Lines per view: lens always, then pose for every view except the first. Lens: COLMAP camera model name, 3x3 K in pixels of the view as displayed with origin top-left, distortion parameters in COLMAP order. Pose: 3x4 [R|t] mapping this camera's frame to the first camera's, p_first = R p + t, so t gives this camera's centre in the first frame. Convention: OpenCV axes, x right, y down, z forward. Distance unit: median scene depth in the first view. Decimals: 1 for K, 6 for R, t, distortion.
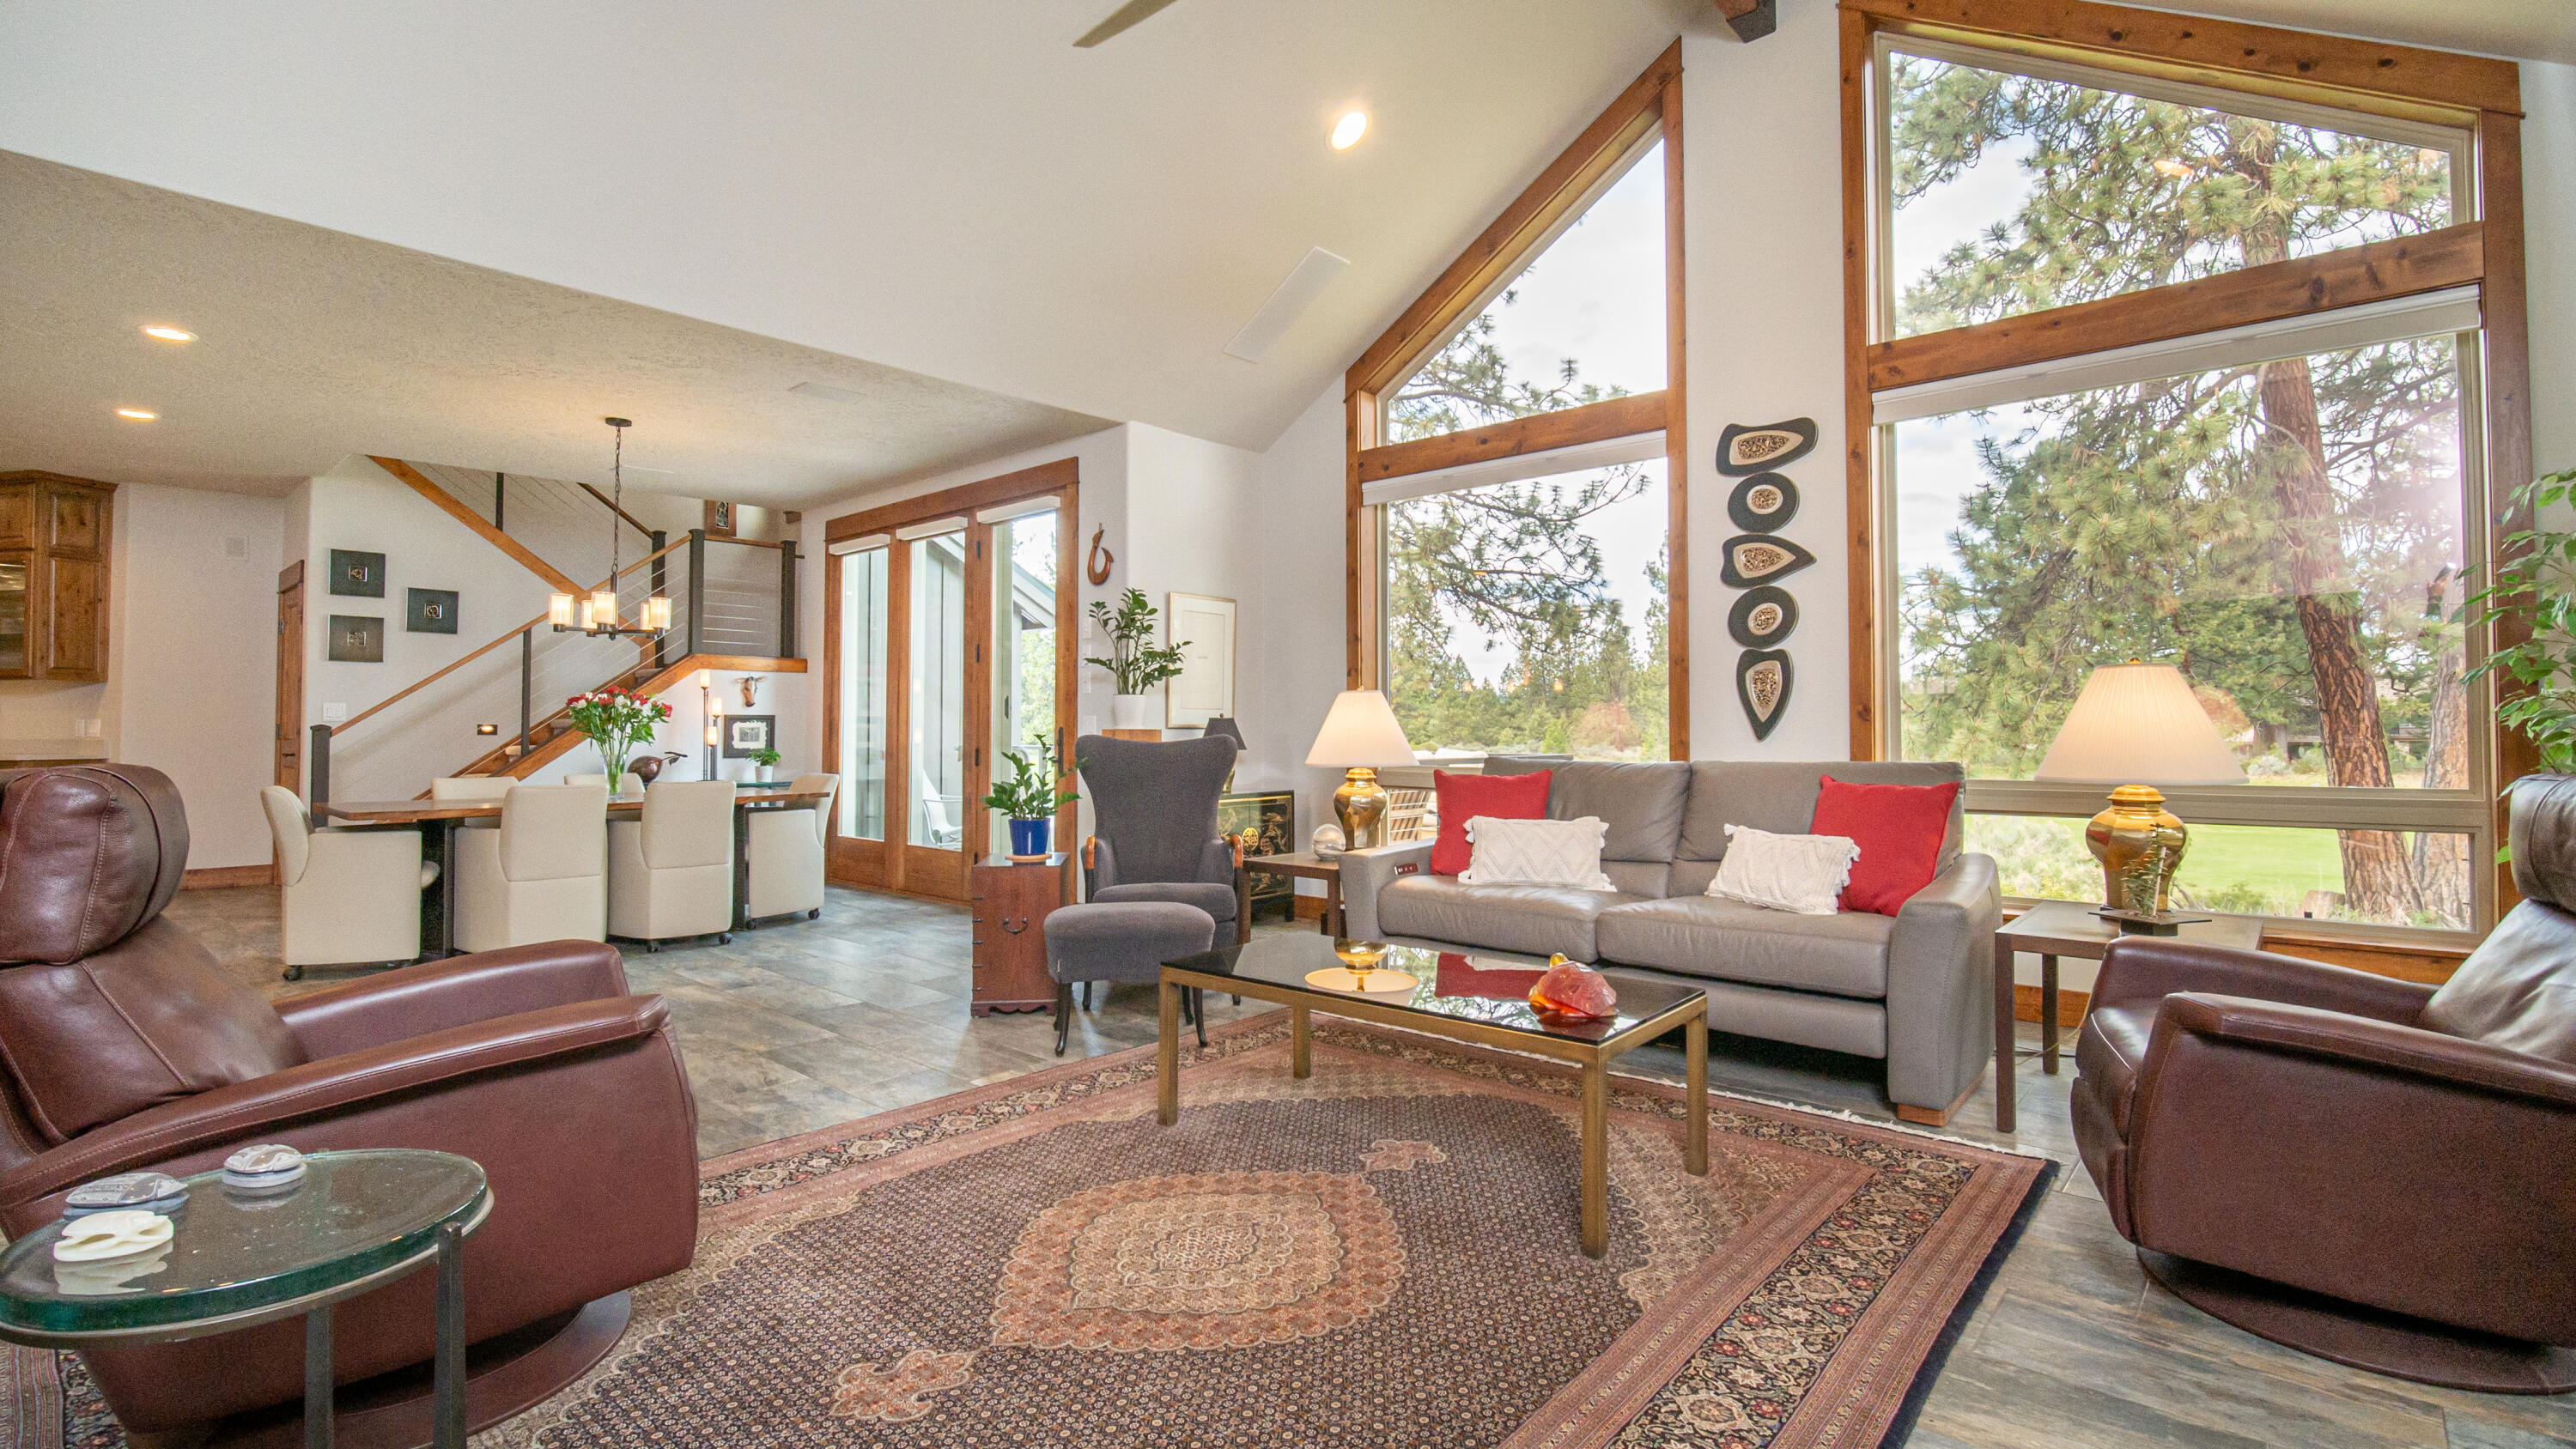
lens RADIAL K [[1171.1, 0, 1282.8], [0, 1171.1, 707.8], [0, 0, 1]] dist [-0.022205, 0.000349]
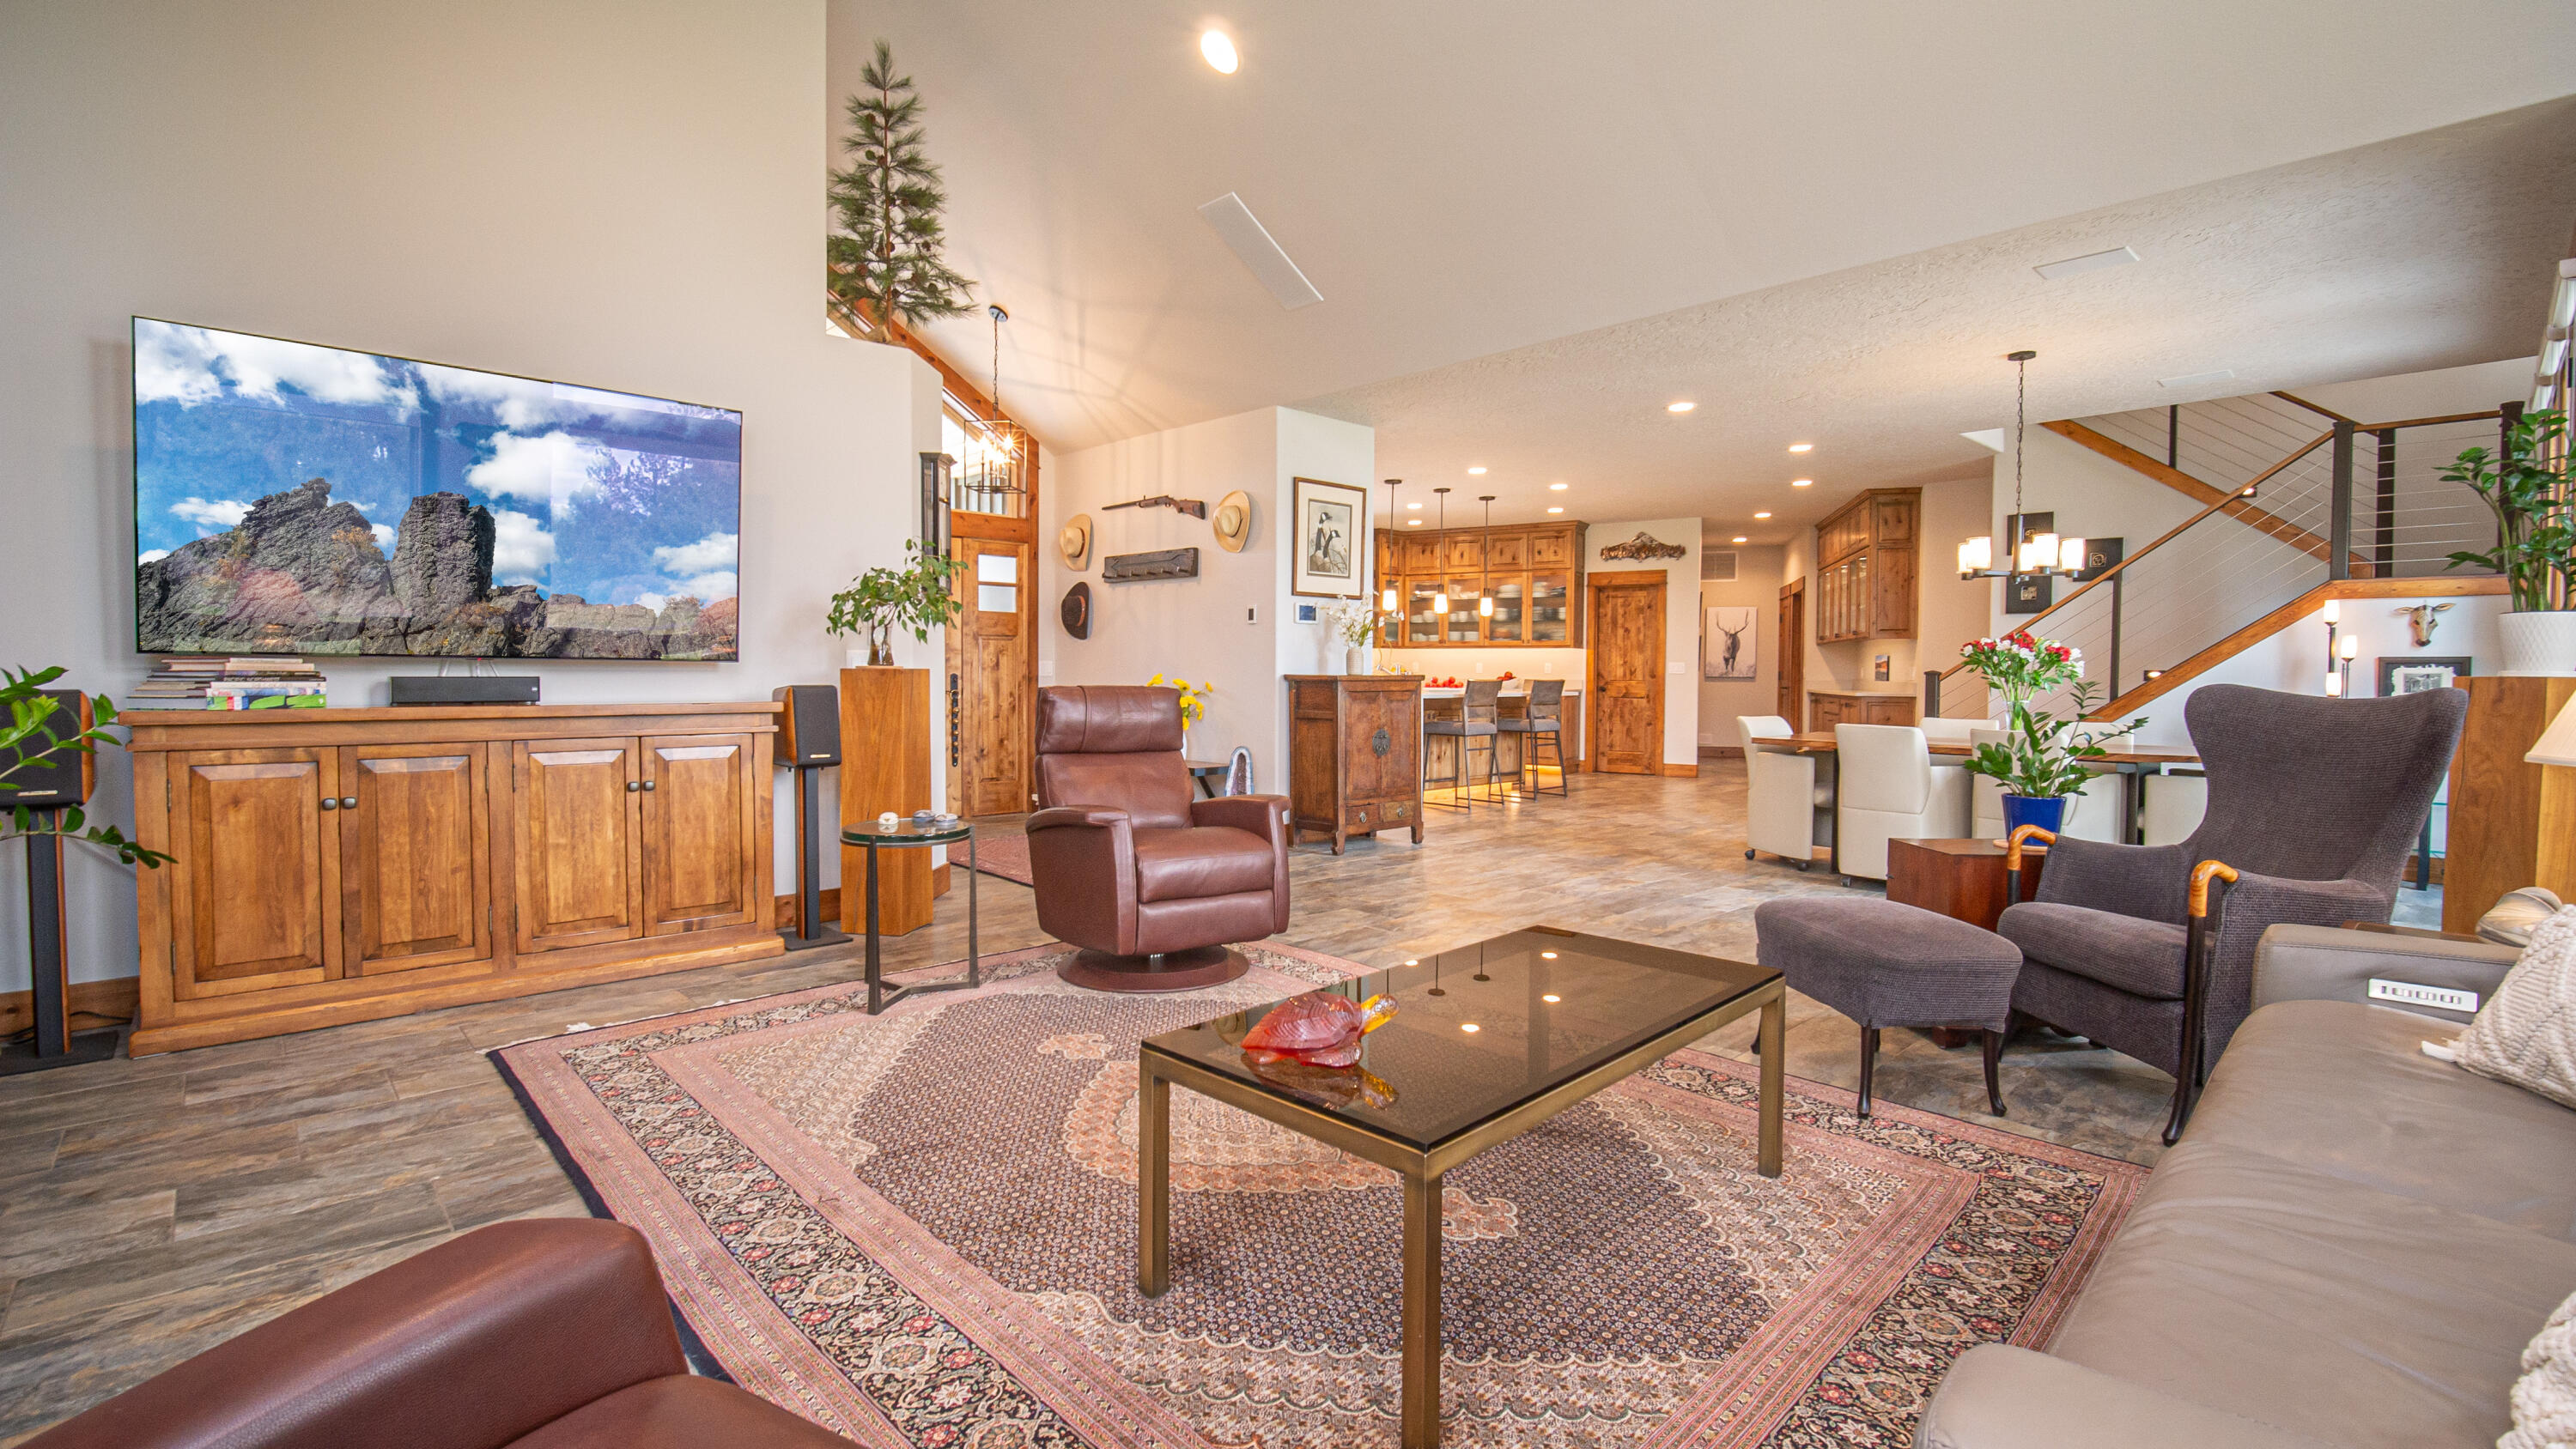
lens RADIAL K [[1129.0, 0, 1292.6], [0, 1129.0, 714.5], [0, 0, 1]] dist [0.000858, 0.000104]
pose [[-0.072405, 0.038844, -0.996619, 0.343645], [0.014043, 0.999182, 0.037923, 0.005792], [0.997276, -0.011250, -0.072891, 0.376588]]
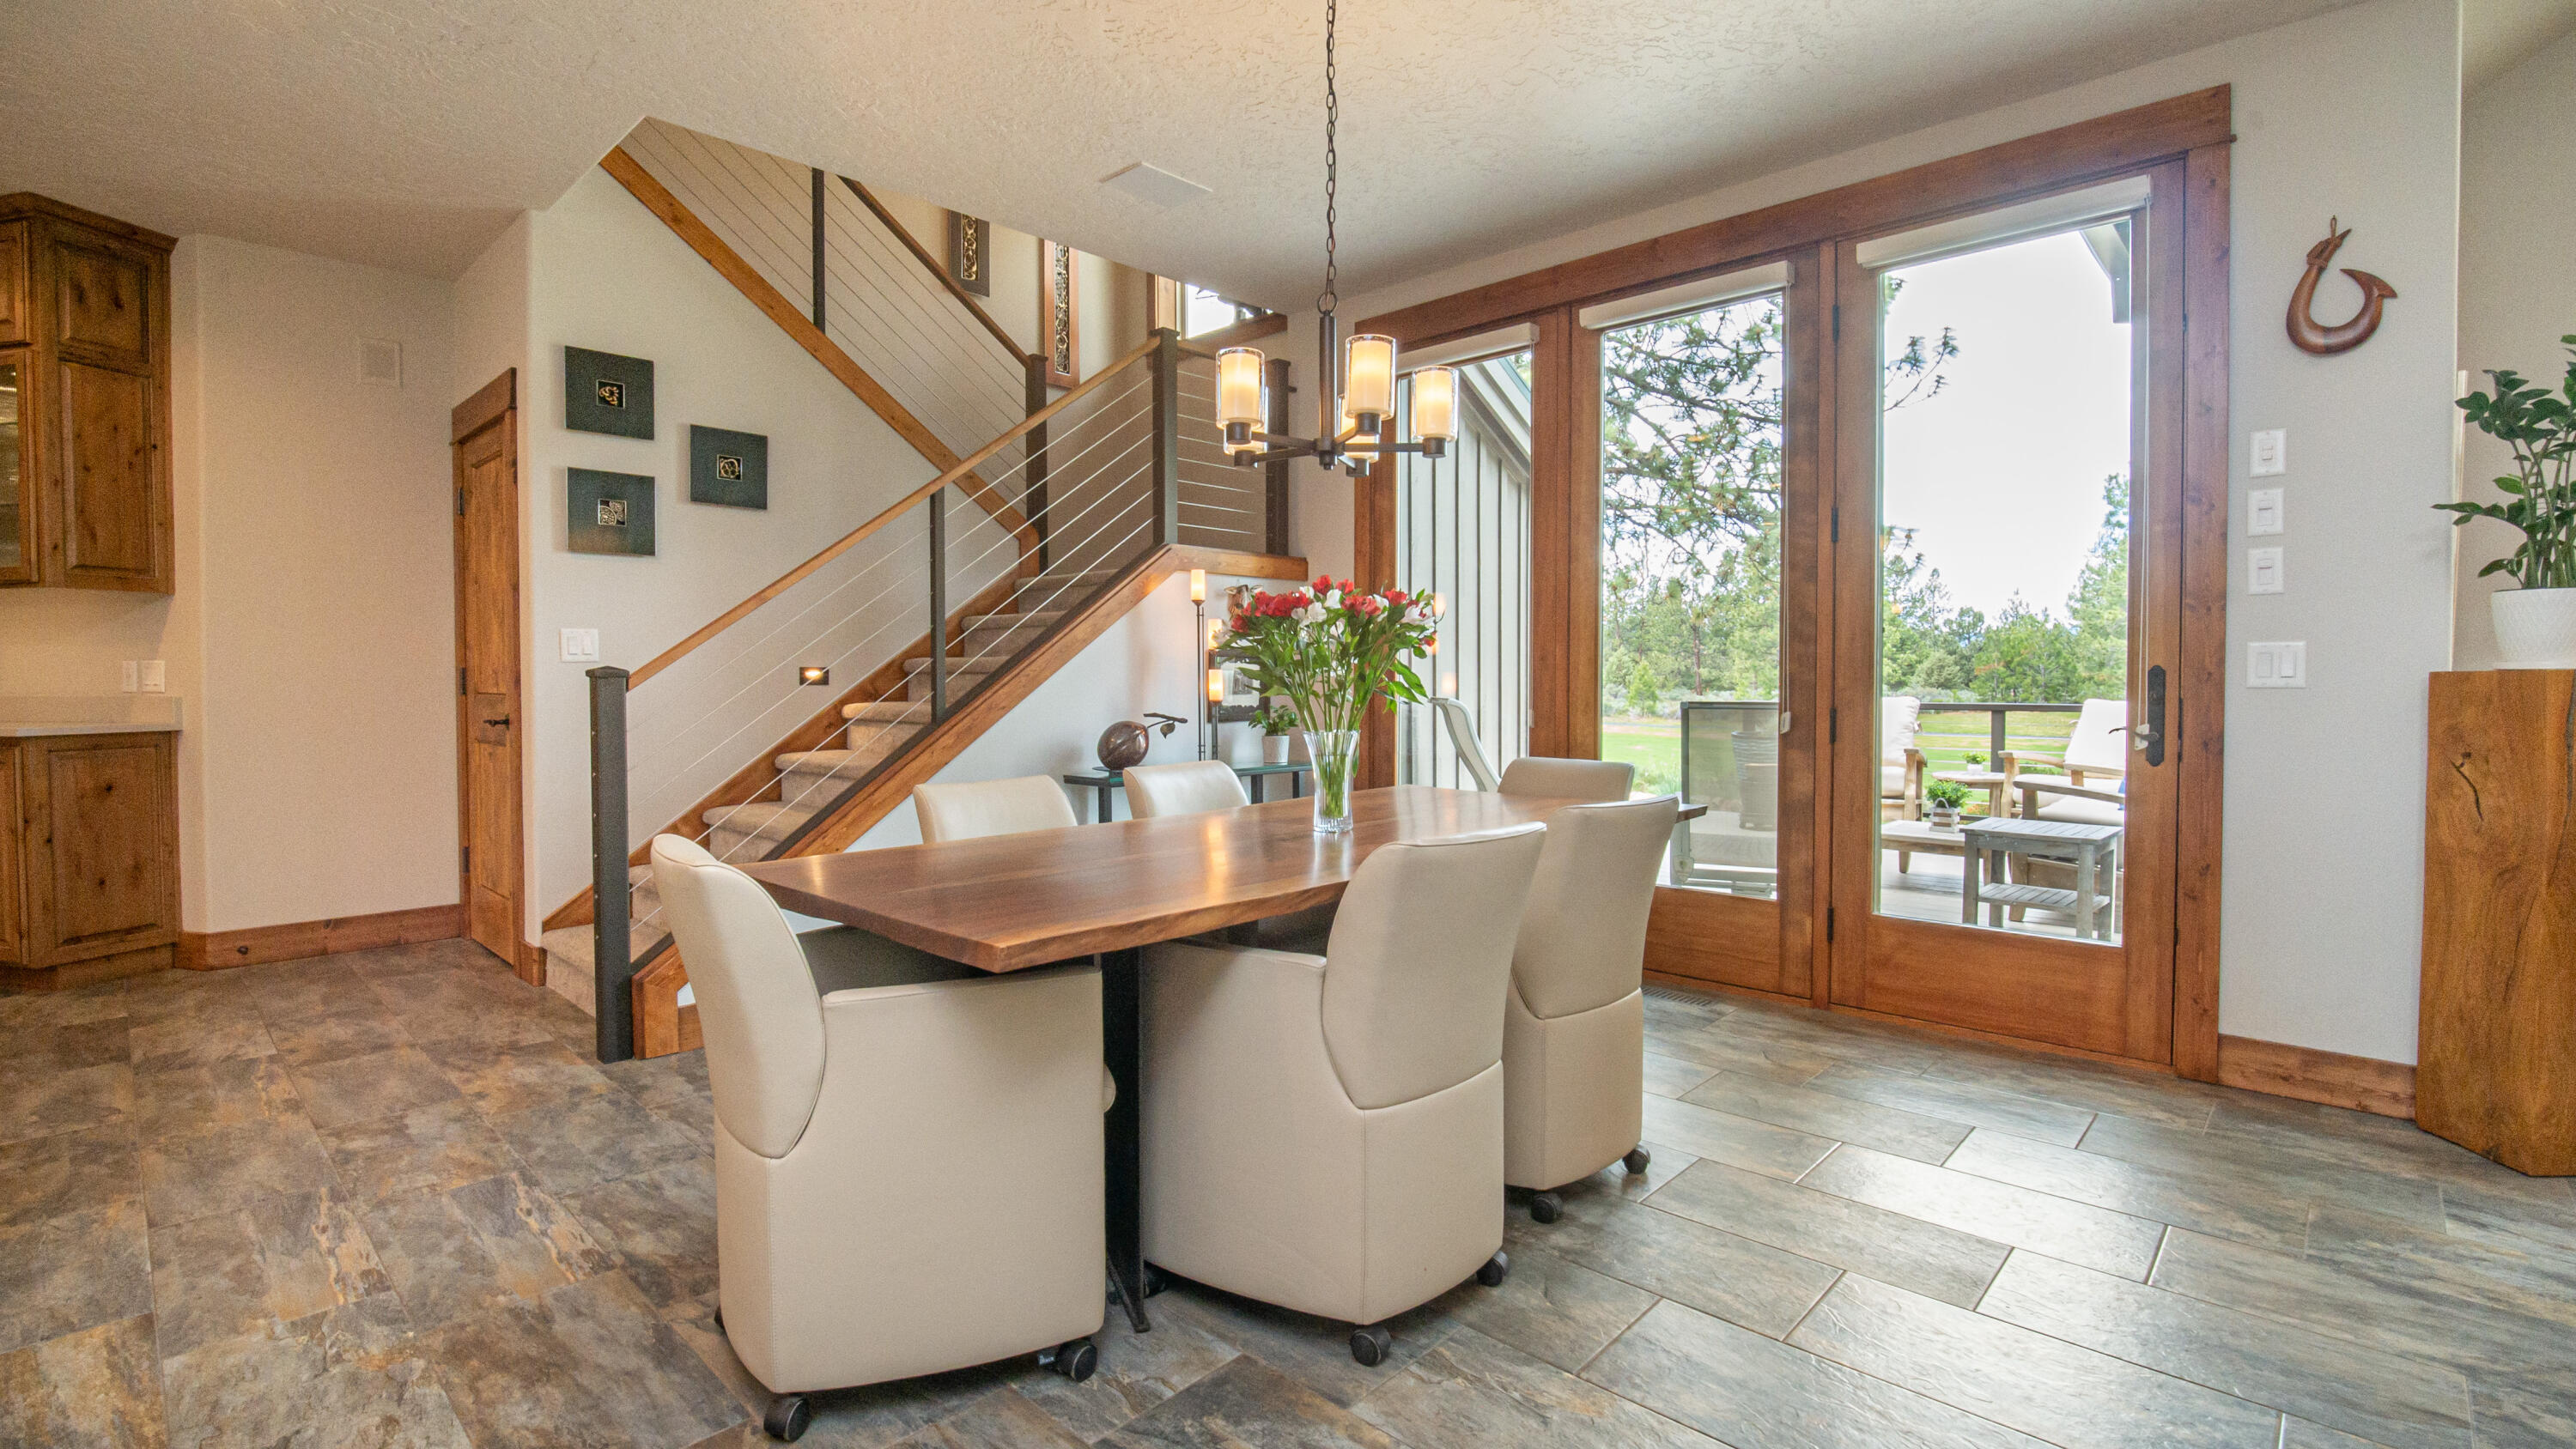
lens RADIAL K [[1171.1, 0, 1282.8], [0, 1171.1, 707.8], [0, 0, 1]] dist [-0.022205, 0.000349]
pose [[0.999590, -0.002823, -0.028503, -0.472614], [0.004176, 0.998862, 0.047505, 0.008908], [0.028336, -0.047604, 0.998464, 0.455923]]
